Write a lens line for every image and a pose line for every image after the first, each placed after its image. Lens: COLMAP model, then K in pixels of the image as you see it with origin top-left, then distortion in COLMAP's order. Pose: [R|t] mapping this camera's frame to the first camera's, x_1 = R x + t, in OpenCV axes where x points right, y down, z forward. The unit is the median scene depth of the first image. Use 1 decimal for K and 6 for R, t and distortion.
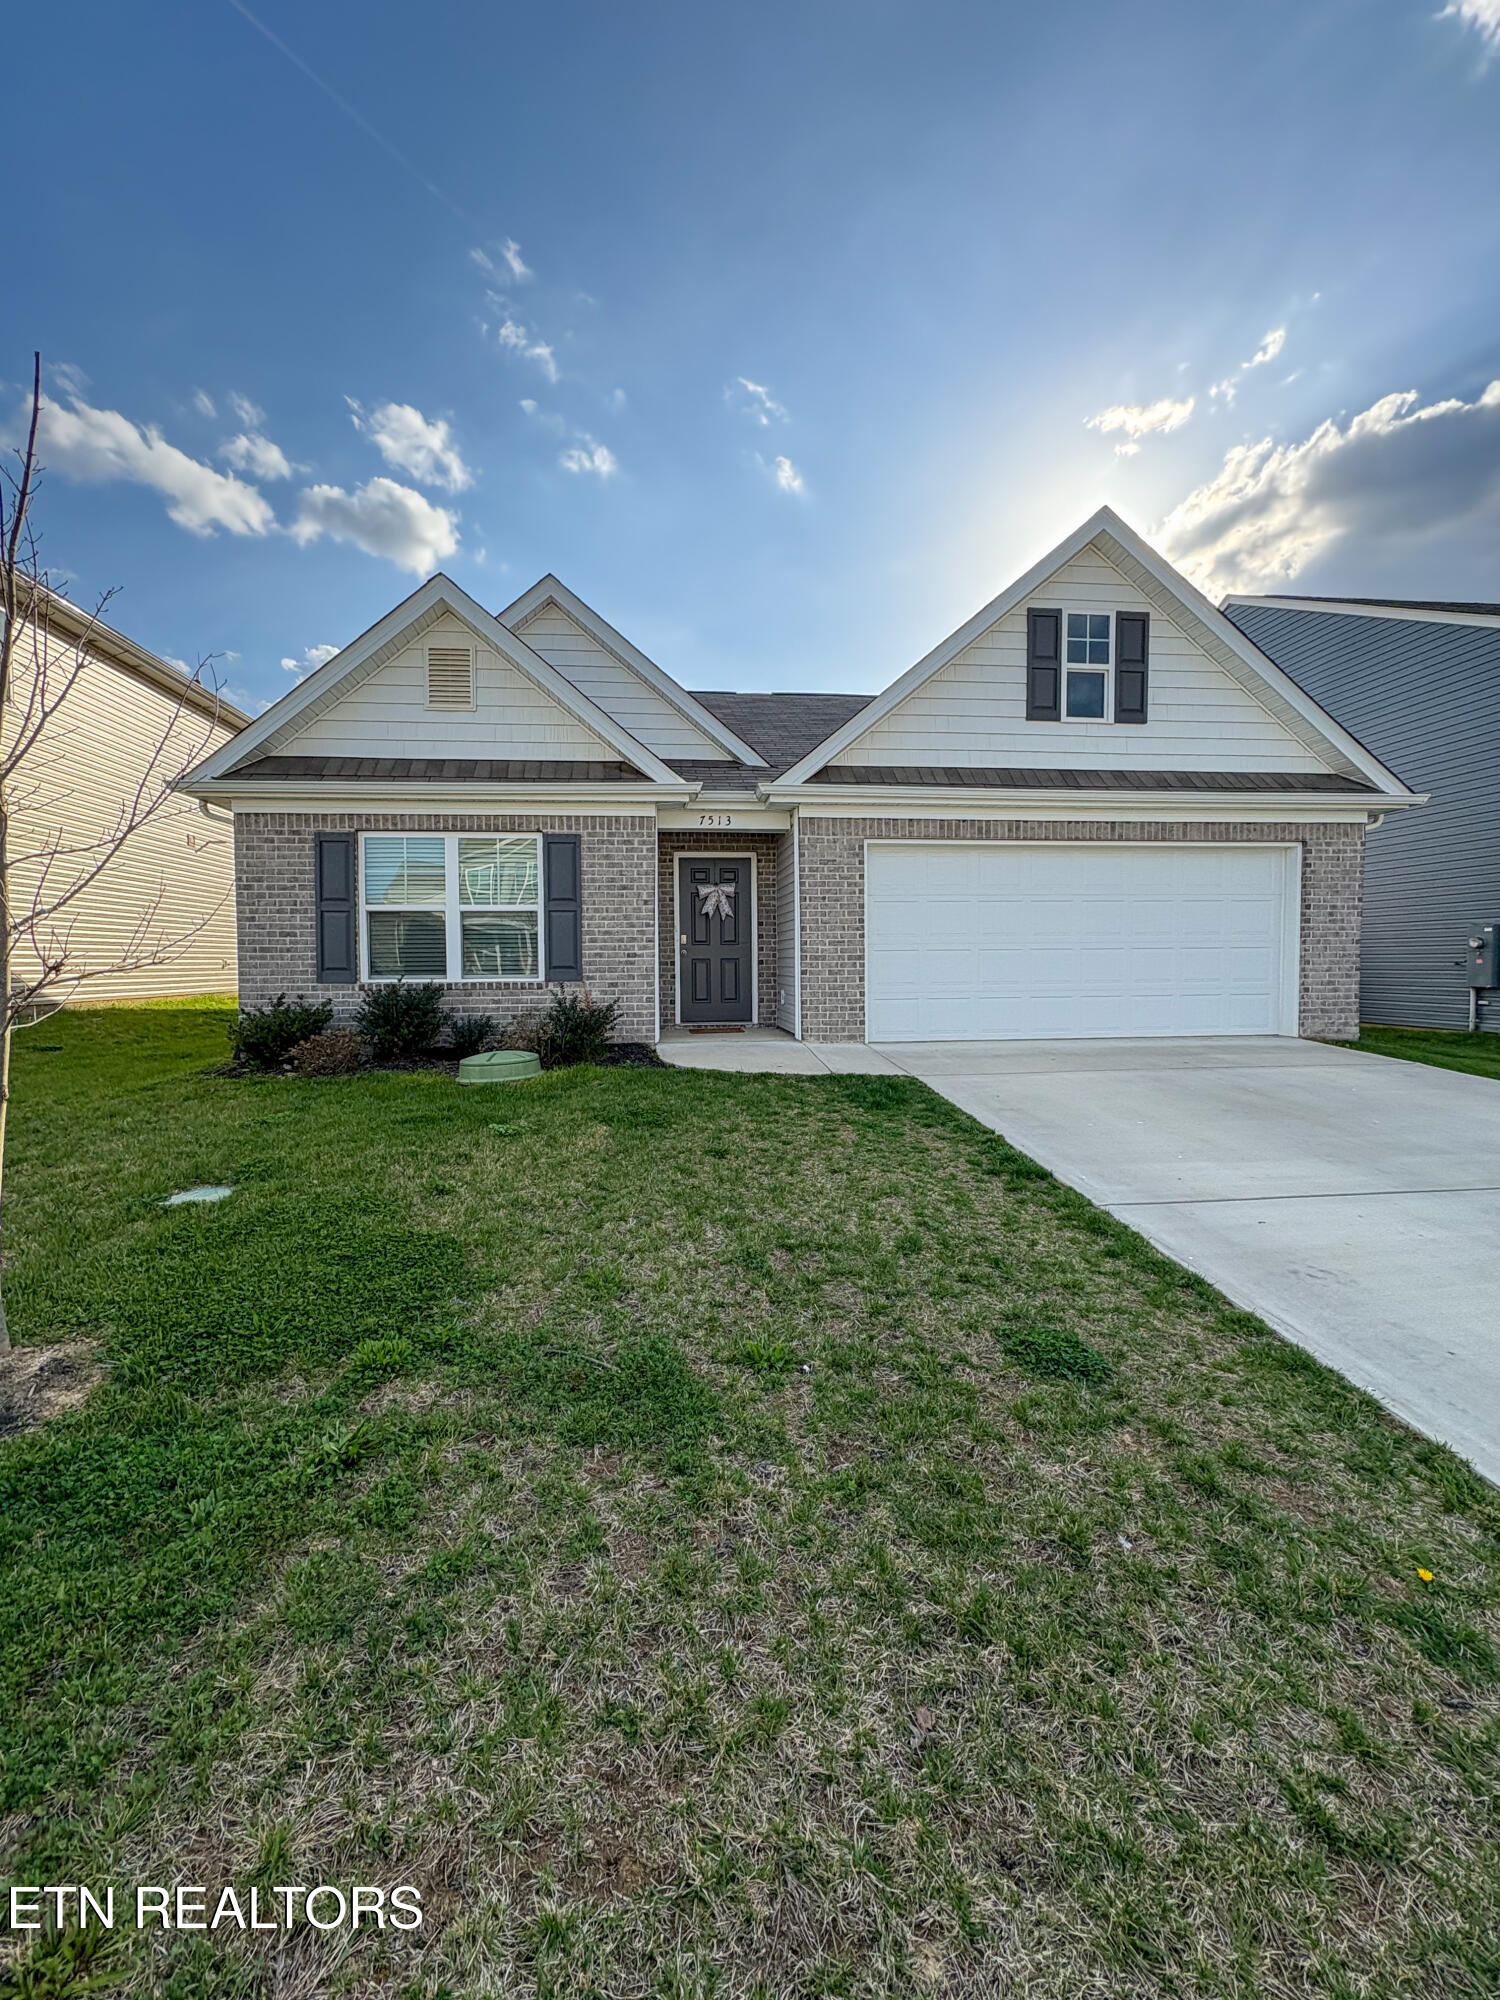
lens RADIAL K [[875.5, 0, 750.0], [0, 875.5, 1000.0], [0, 0, 1]] dist [0.000520, 0.000019]
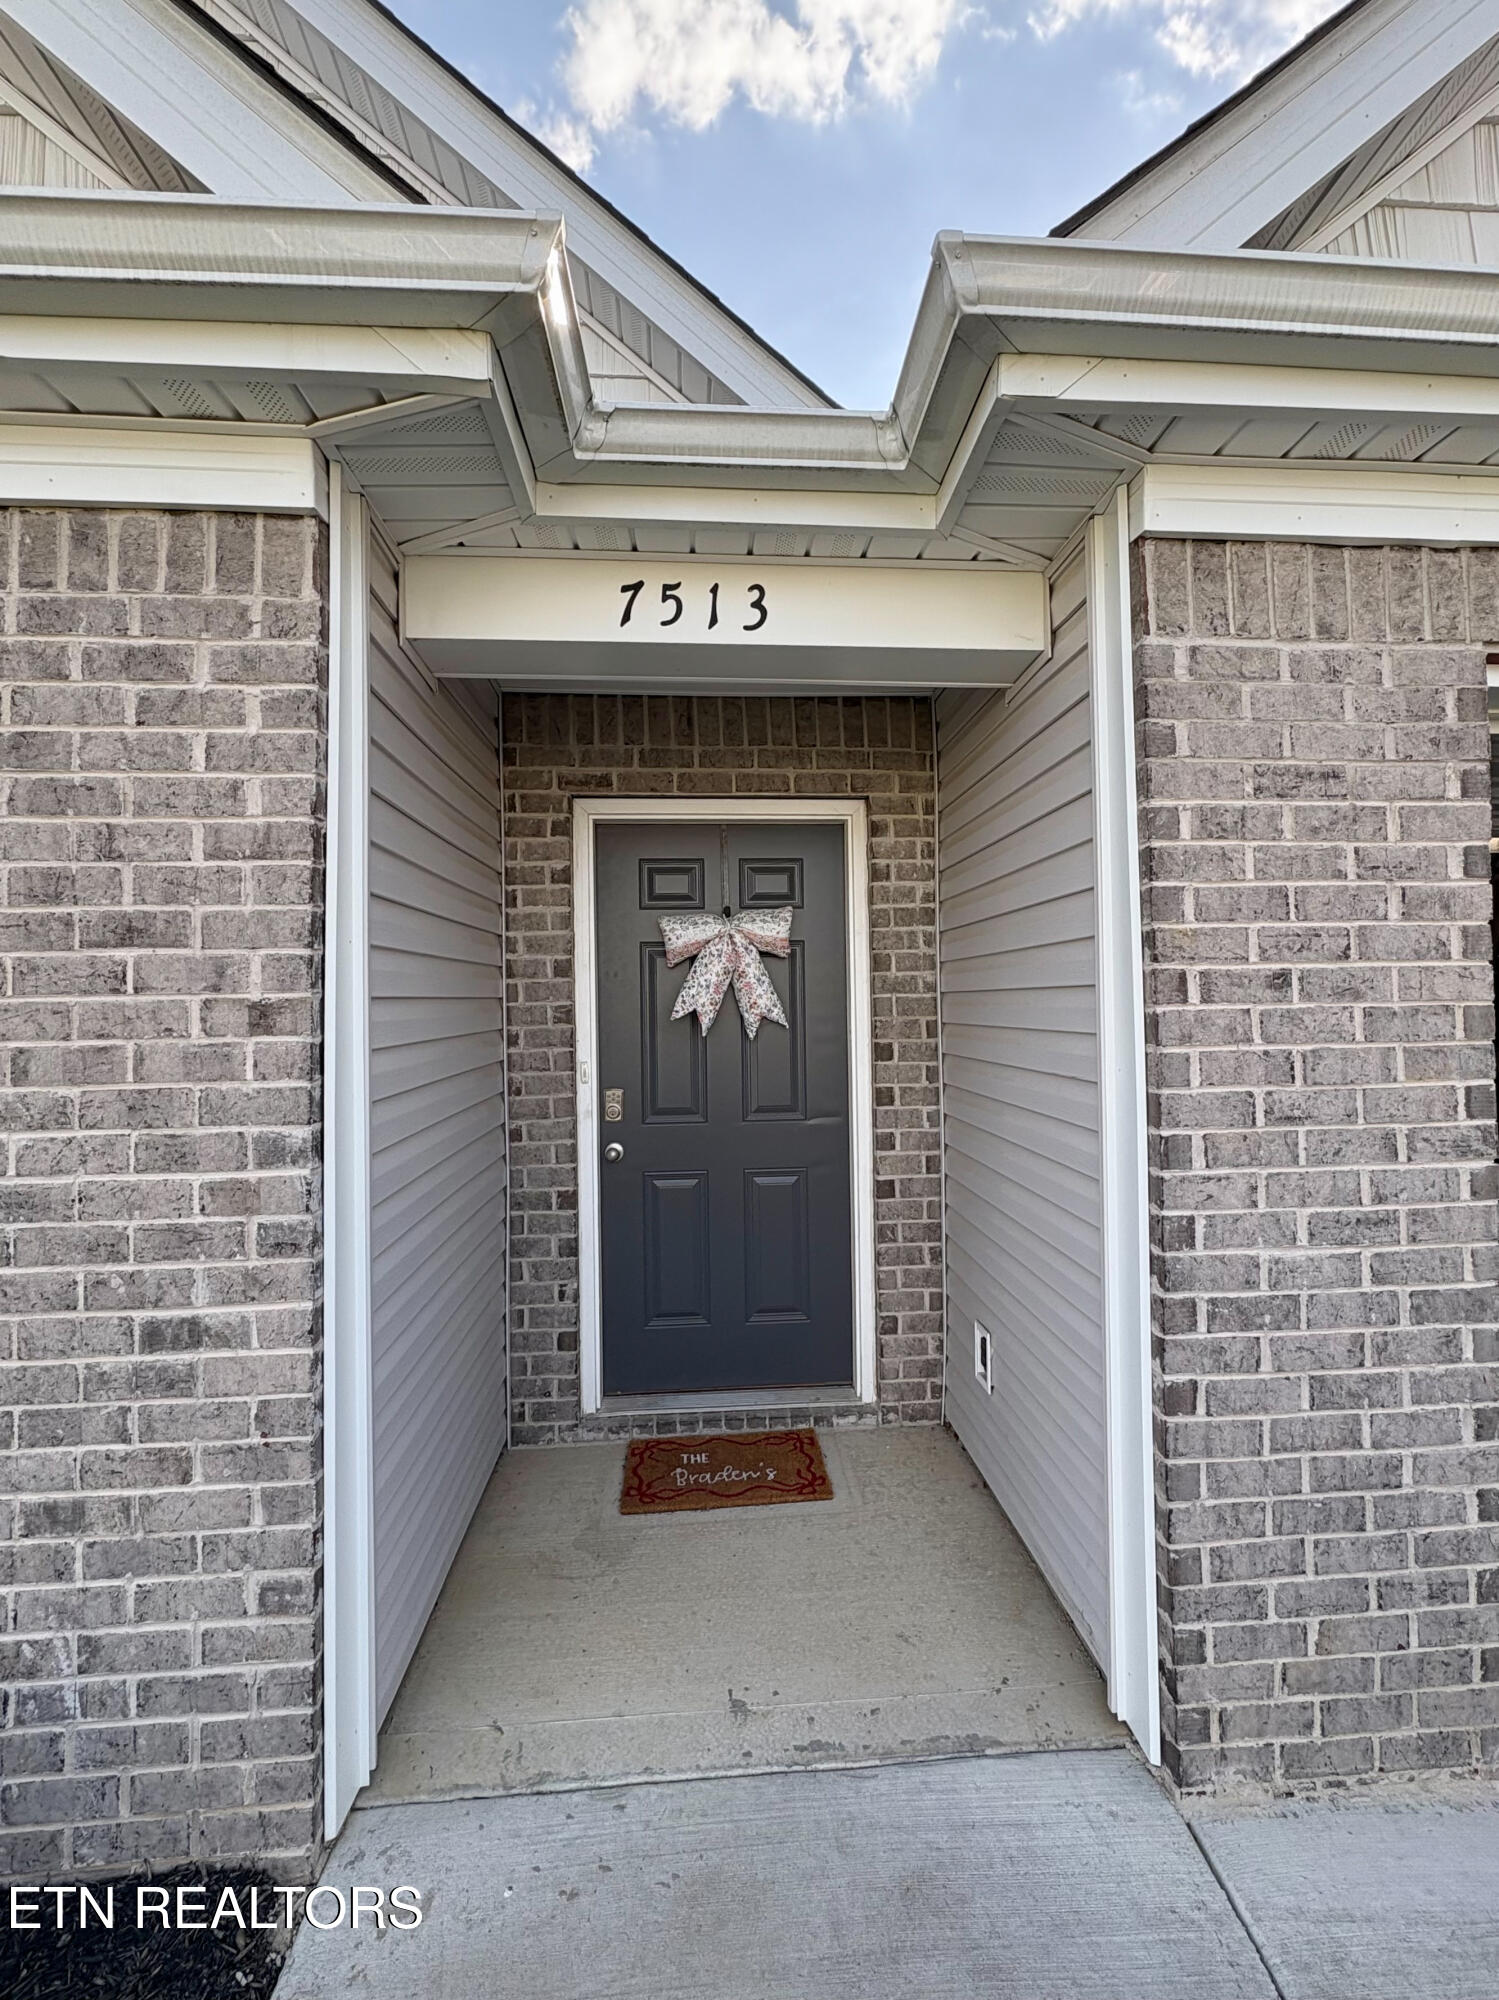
lens RADIAL K [[875.5, 0, 749.5], [0, 875.5, 1000.0], [0, 0, 1]] dist [0.000520, 0.000019]
pose [[0.997808, -0.003097, -0.066109, -0.013097], [0.000583, 0.999277, -0.038008, -0.100409], [0.066179, 0.037886, 0.997088, 0.775466]]
